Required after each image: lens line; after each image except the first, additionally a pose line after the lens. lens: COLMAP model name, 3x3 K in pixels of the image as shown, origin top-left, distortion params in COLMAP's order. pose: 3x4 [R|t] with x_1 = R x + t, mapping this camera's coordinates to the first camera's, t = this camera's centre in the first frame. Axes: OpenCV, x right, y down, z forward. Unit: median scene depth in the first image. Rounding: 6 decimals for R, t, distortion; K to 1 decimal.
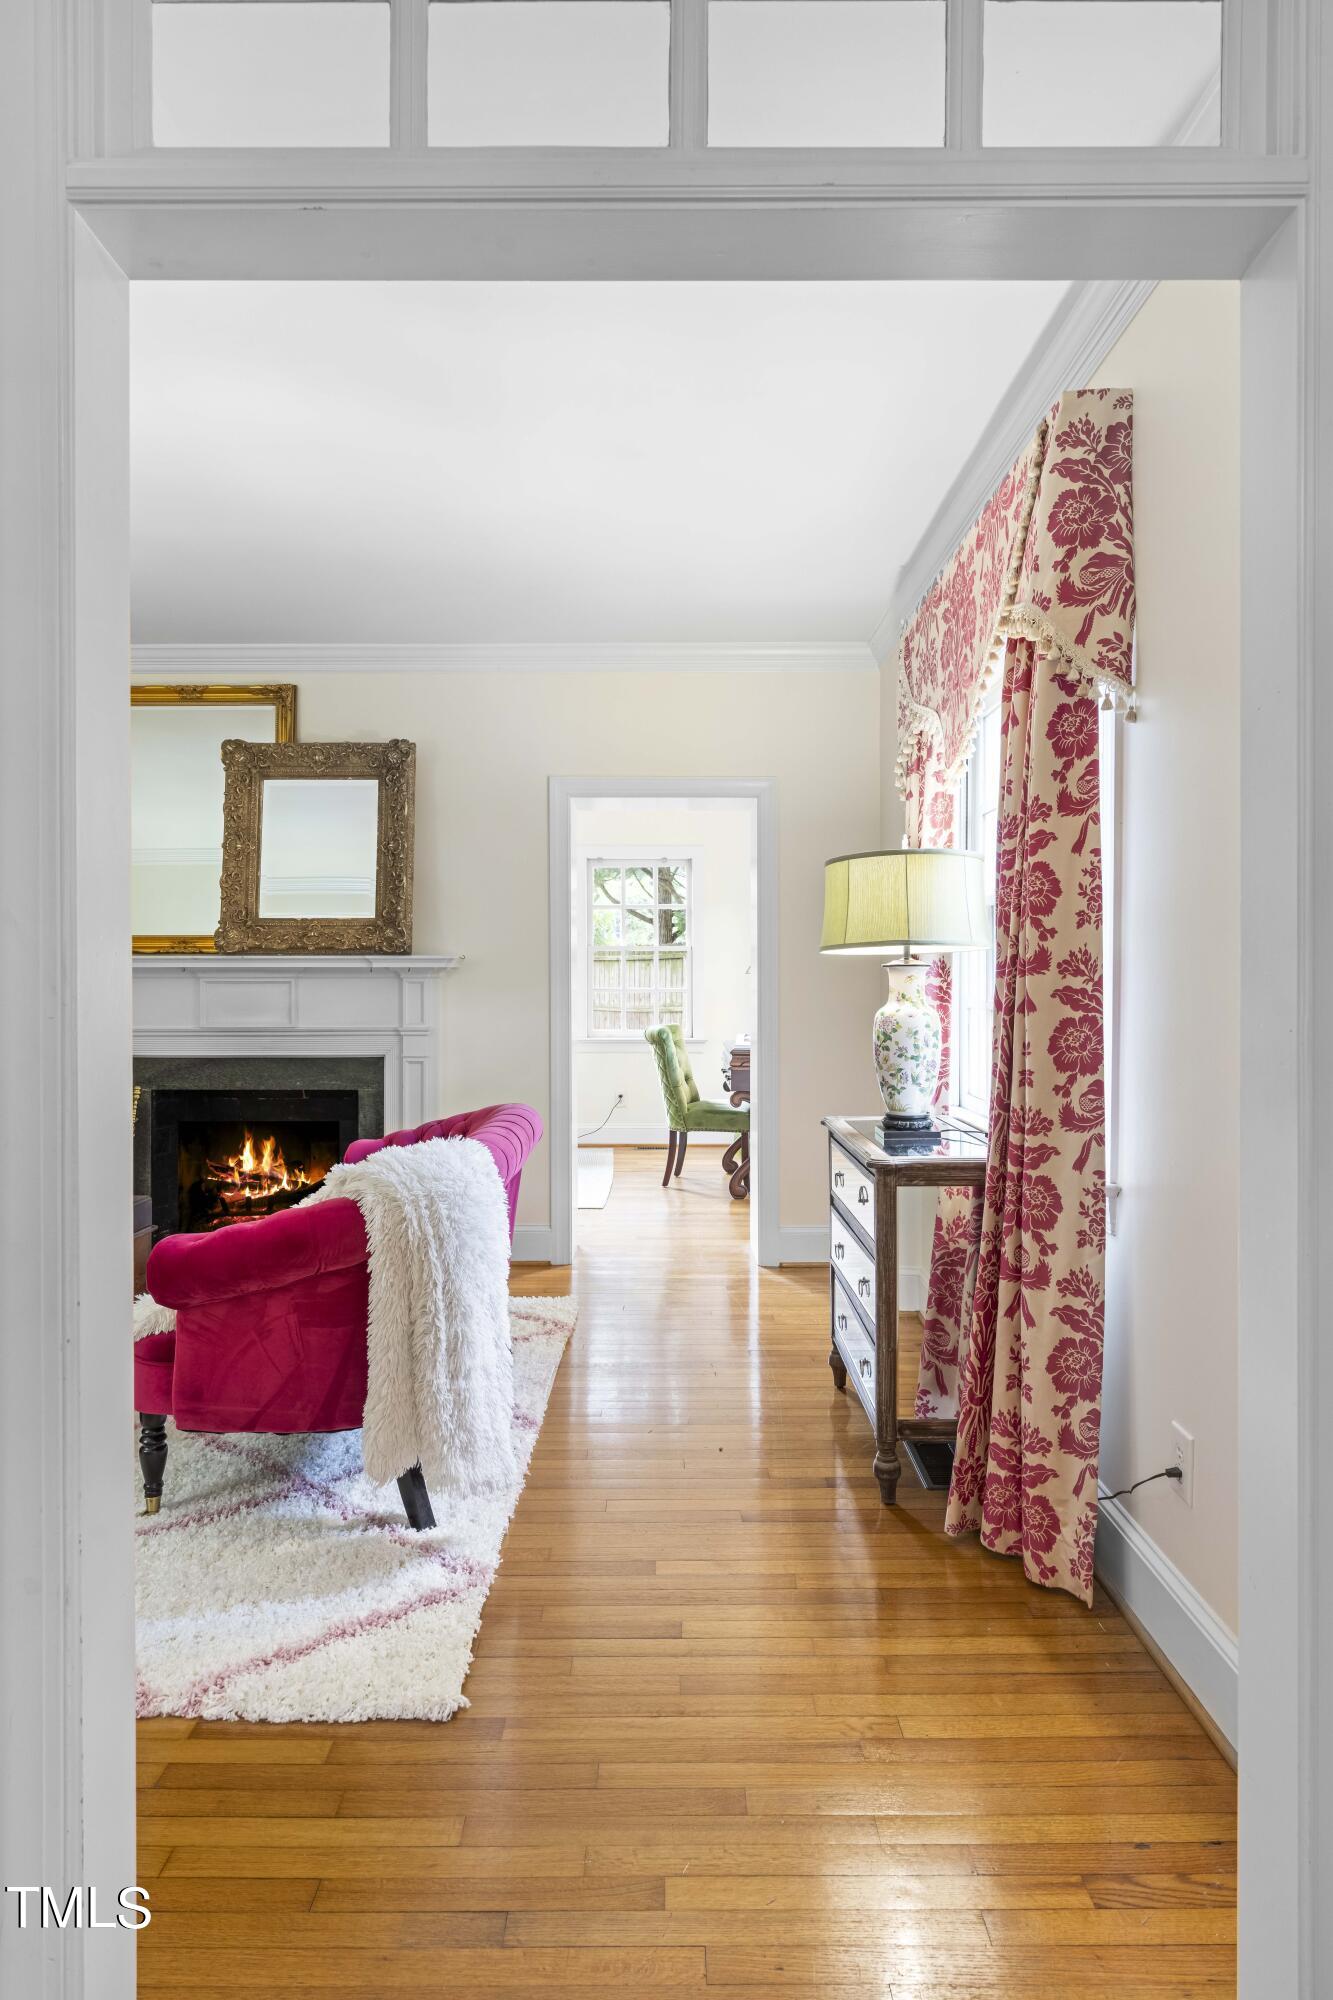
lens RADIAL K [[1126.0, 0, 664.0], [0, 1126.0, 987.5], [0, 0, 1]] dist [-0.004662, -0.000256]
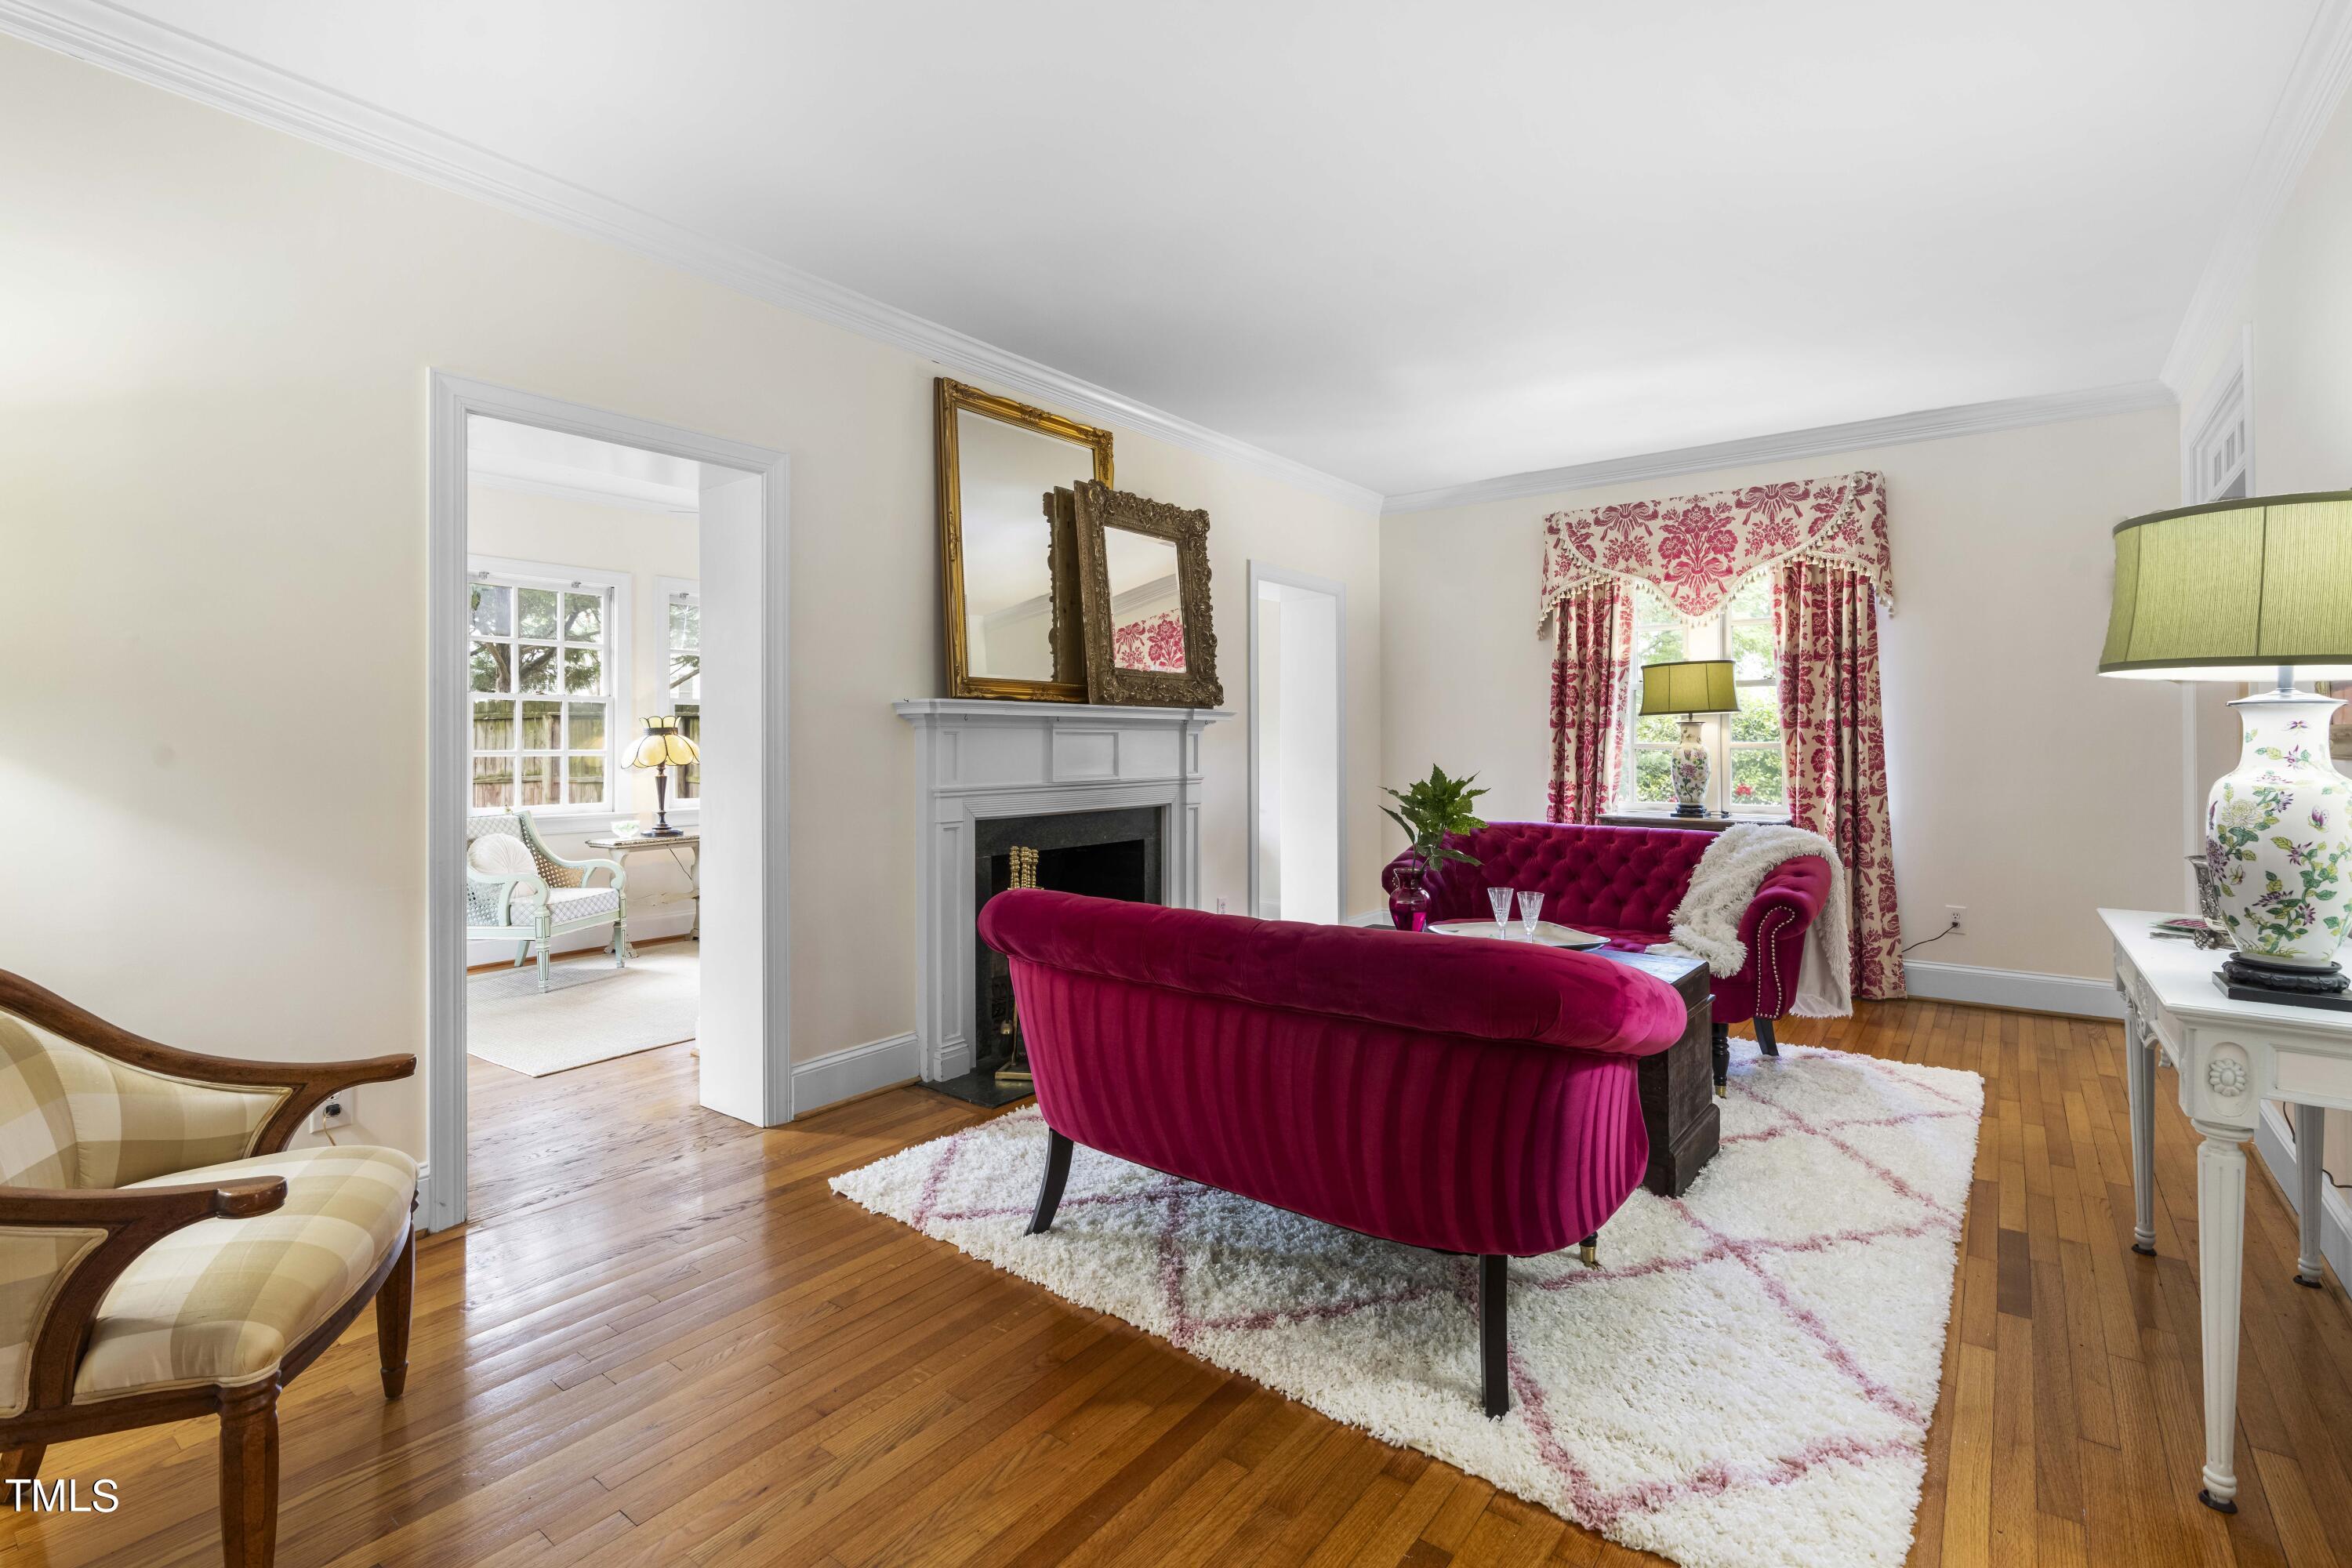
lens RADIAL K [[1099.4, 0, 1181.8], [0, 1099.4, 741.4], [0, 0, 1]] dist [0.000695, -0.000125]
pose [[0.605858, 0.000570, 0.795573, -1.068644], [0.010006, 0.999915, -0.008336, 0.010919], [-0.795510, 0.013011, 0.605801, 0.370294]]
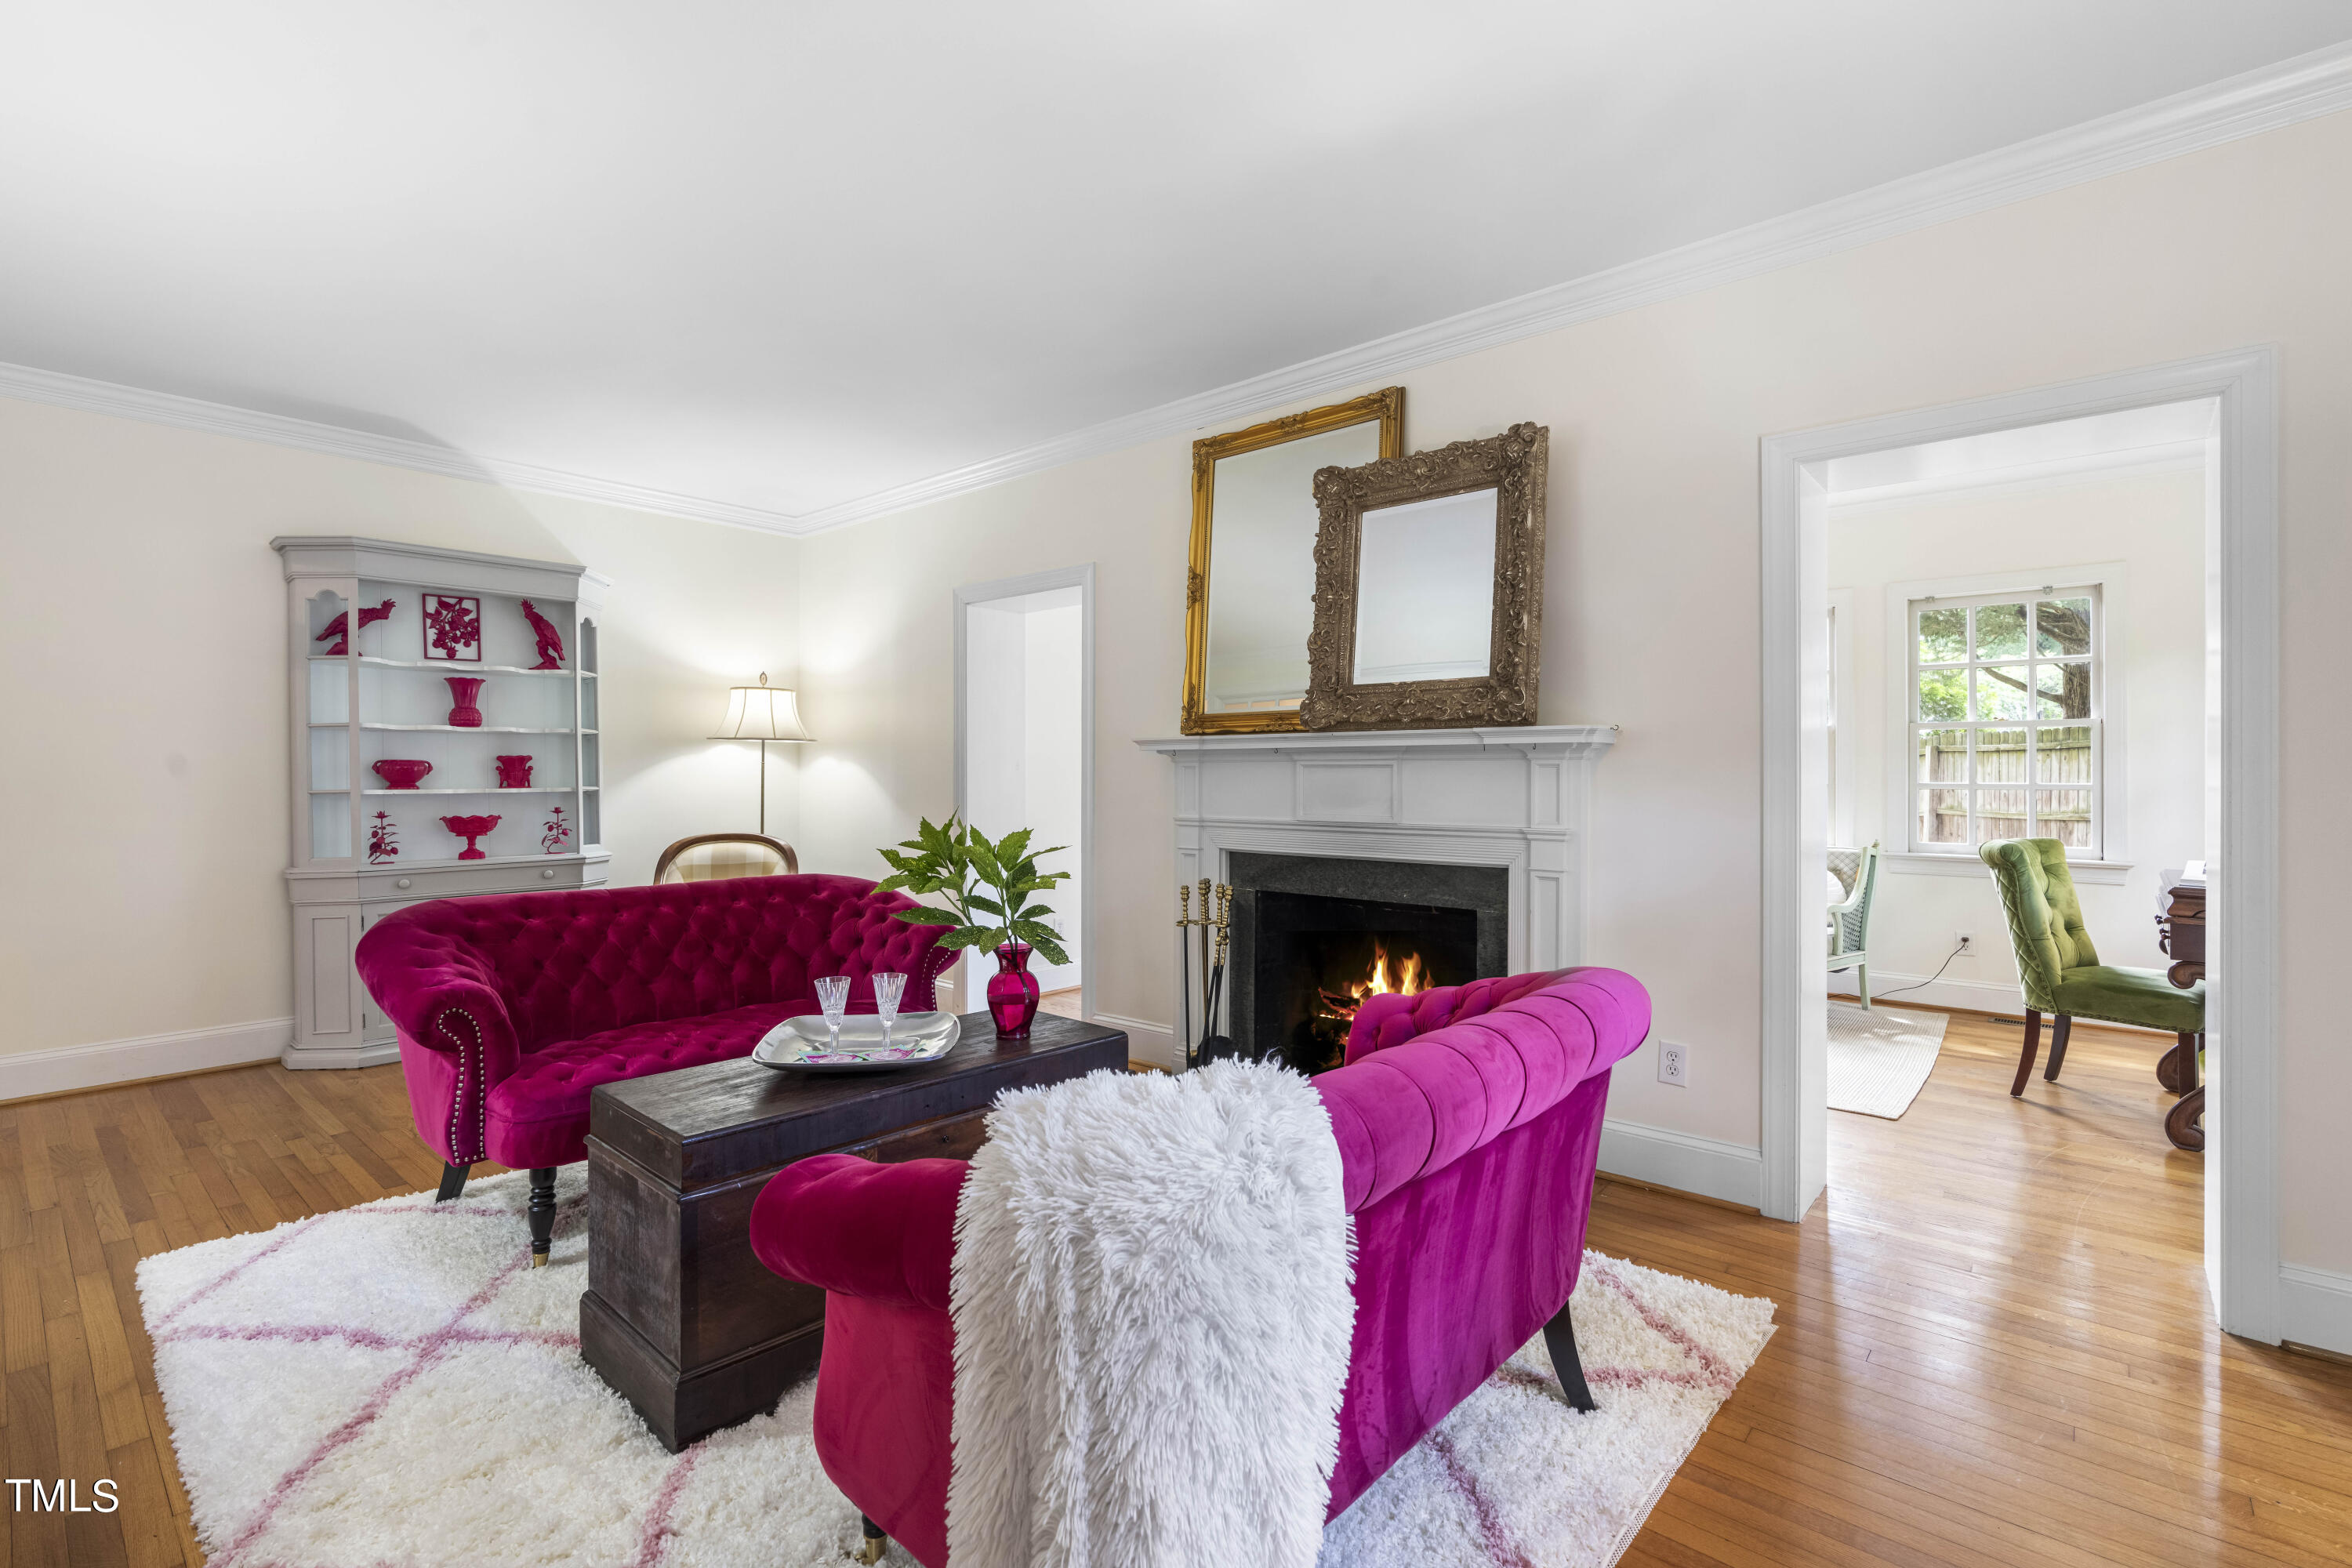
lens RADIAL K [[1069.2, 0, 1183.8], [0, 1069.2, 771.3], [0, 0, 1]] dist [-0.015584, -0.000546]
pose [[0.755896, -0.000316, -0.654691, 0.044548], [-0.008426, 0.999912, -0.010211, 0.008180], [0.654637, 0.013235, 0.755827, 0.346074]]
